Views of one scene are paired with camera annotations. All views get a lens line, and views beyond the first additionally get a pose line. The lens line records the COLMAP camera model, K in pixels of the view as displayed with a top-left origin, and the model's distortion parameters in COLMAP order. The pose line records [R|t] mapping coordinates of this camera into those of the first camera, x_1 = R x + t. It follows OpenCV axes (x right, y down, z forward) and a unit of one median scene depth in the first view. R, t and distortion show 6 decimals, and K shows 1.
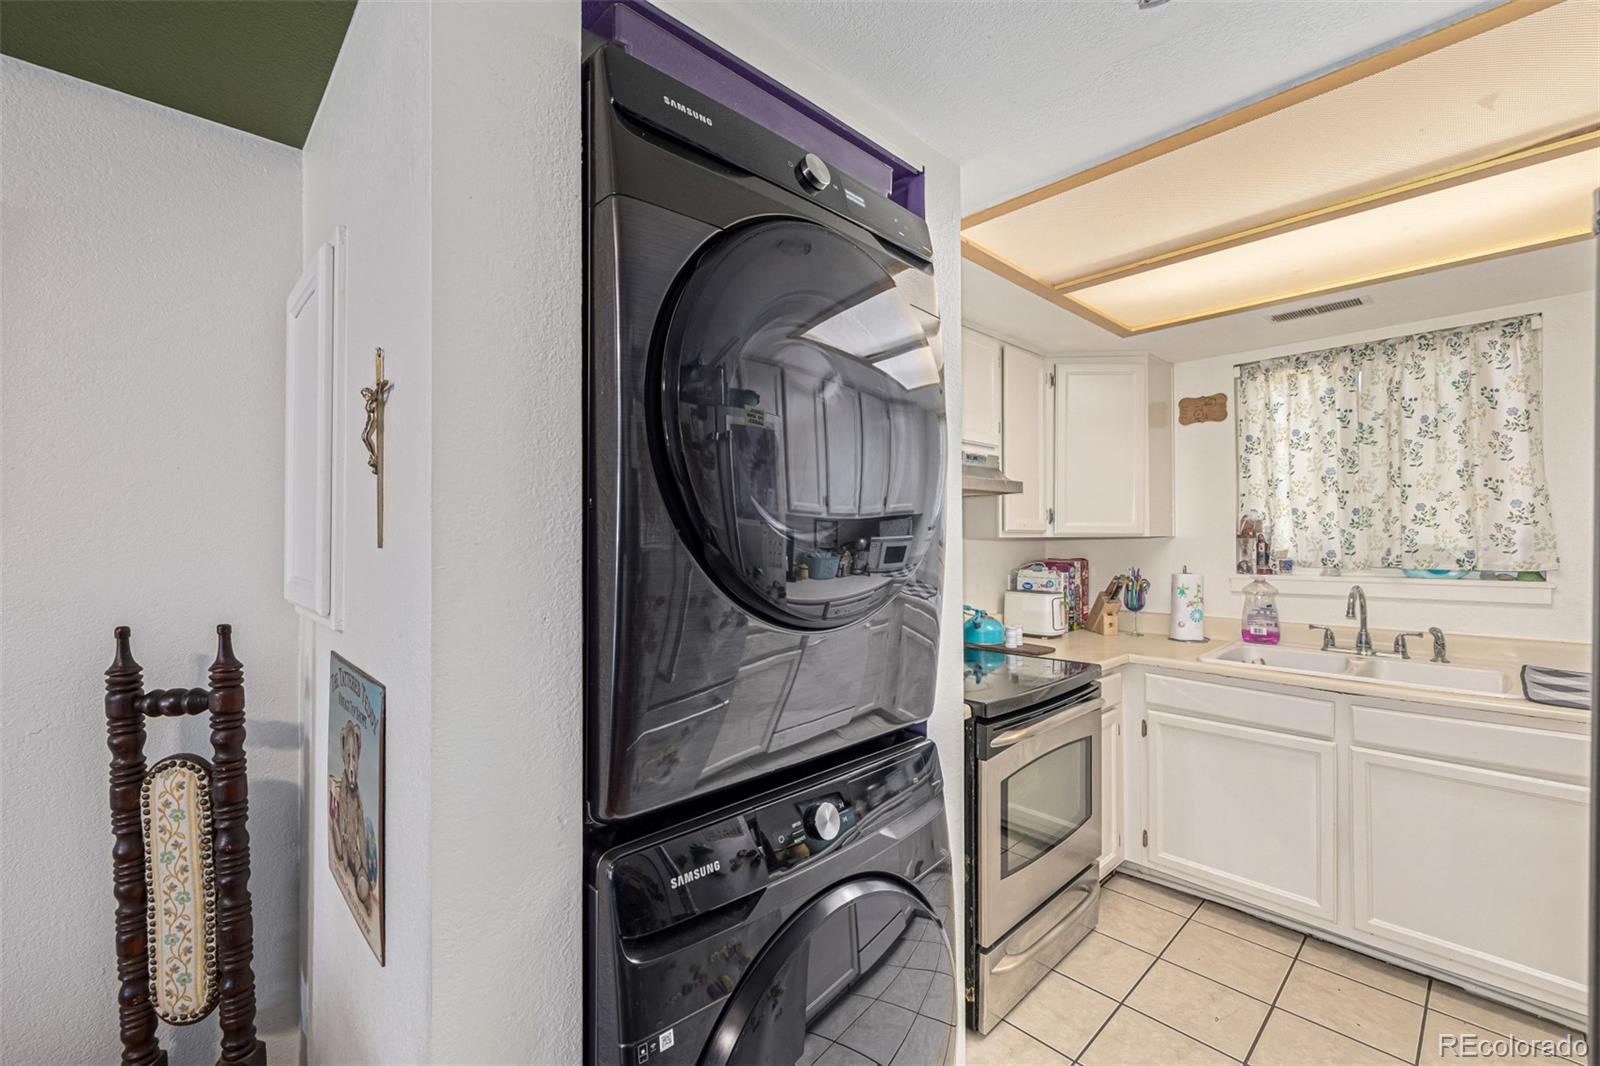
lens RADIAL K [[677.0, 0, 795.5], [0, 677.0, 528.3], [0, 0, 1]] dist [-0.000470, -0.000417]
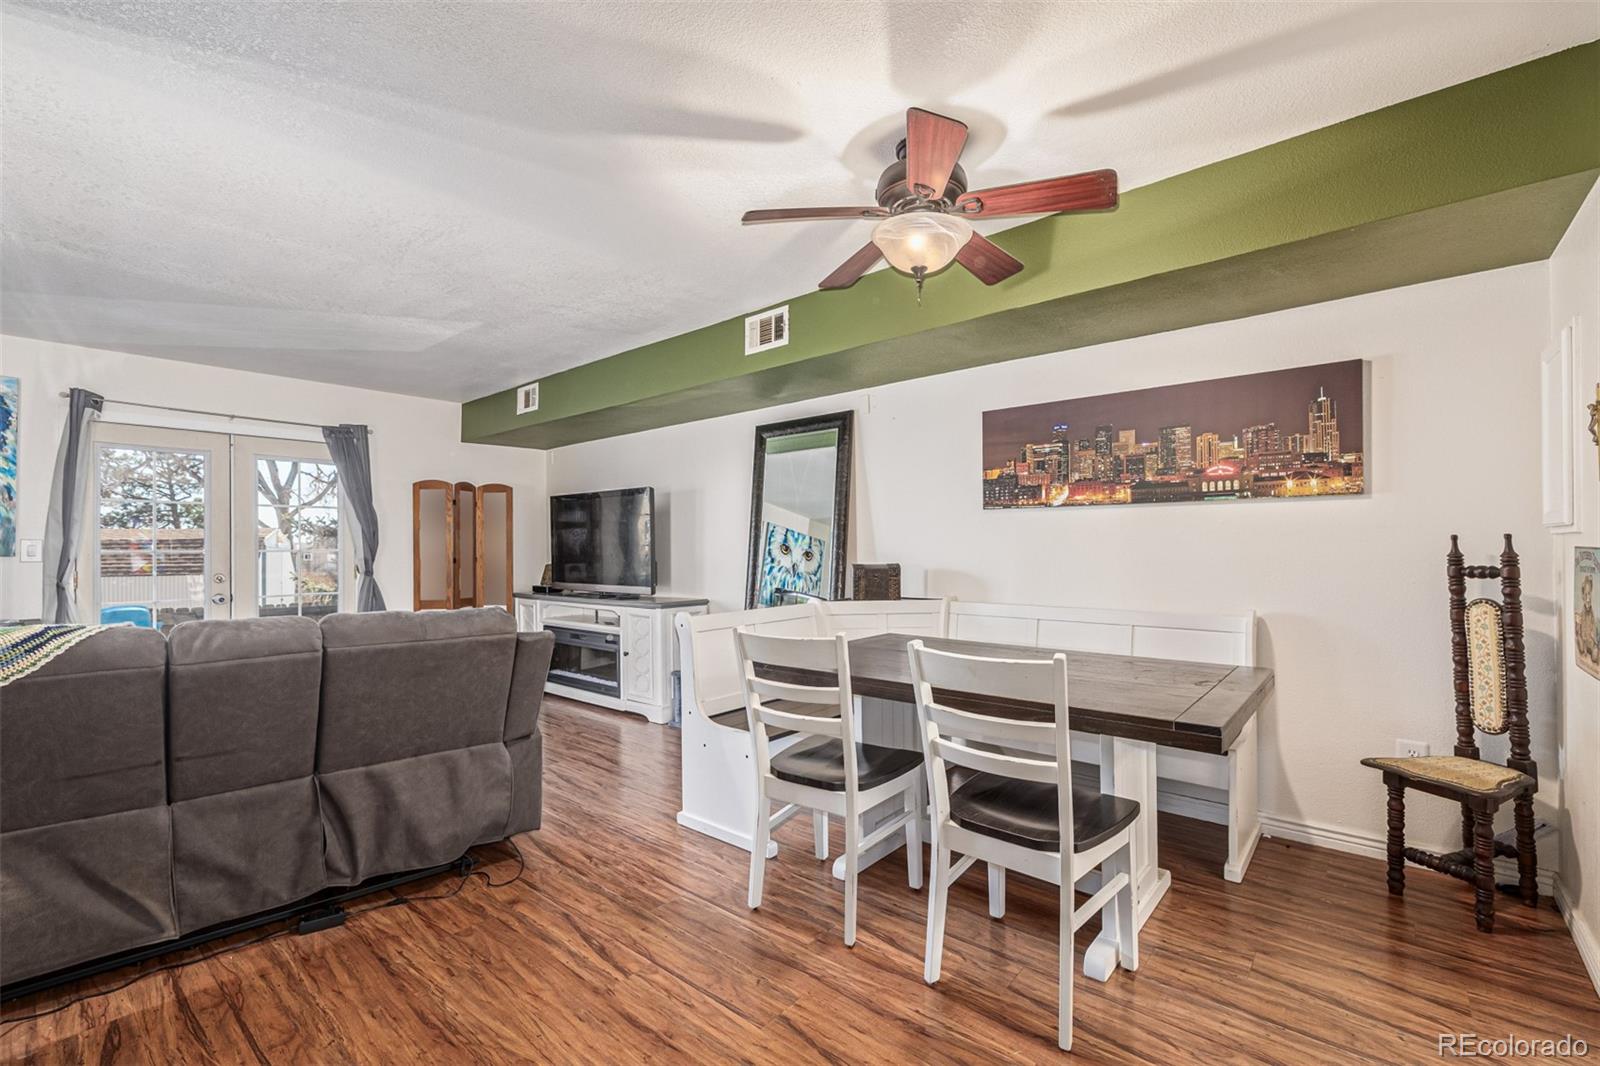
lens RADIAL K [[677.0, 0, 798.8], [0, 677.0, 545.1], [0, 0, 1]] dist [-0.000470, -0.000417]
pose [[0.107872, -0.006559, -0.994143, 0.410131], [0.018957, 0.999810, -0.004540, 0.066312], [0.993984, -0.018356, 0.107976, -0.582842]]
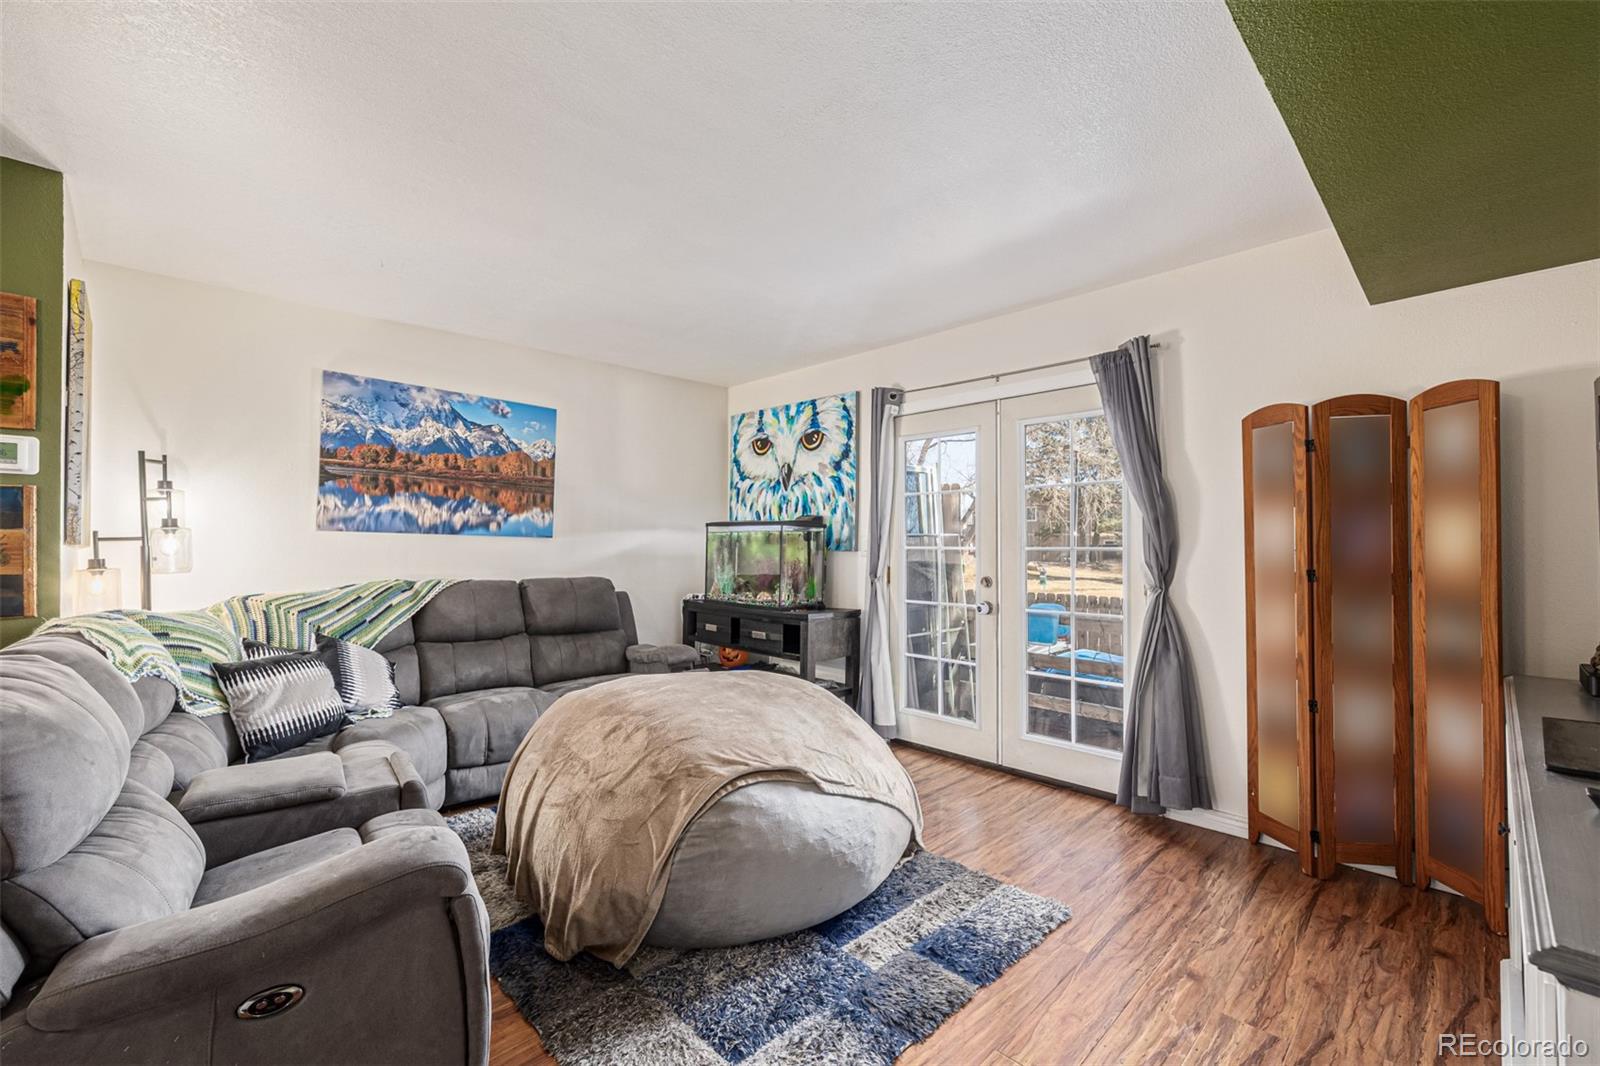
lens RADIAL K [[677.0, 0, 803.0], [0, 677.0, 534.1], [0, 0, 1]] dist [-0.000470, -0.000417]
pose [[-0.999902, 0.000252, -0.014027, -1.209712], [0.000580, 0.999727, -0.023348, 0.046689], [0.014018, -0.023354, -0.999629, -0.478887]]
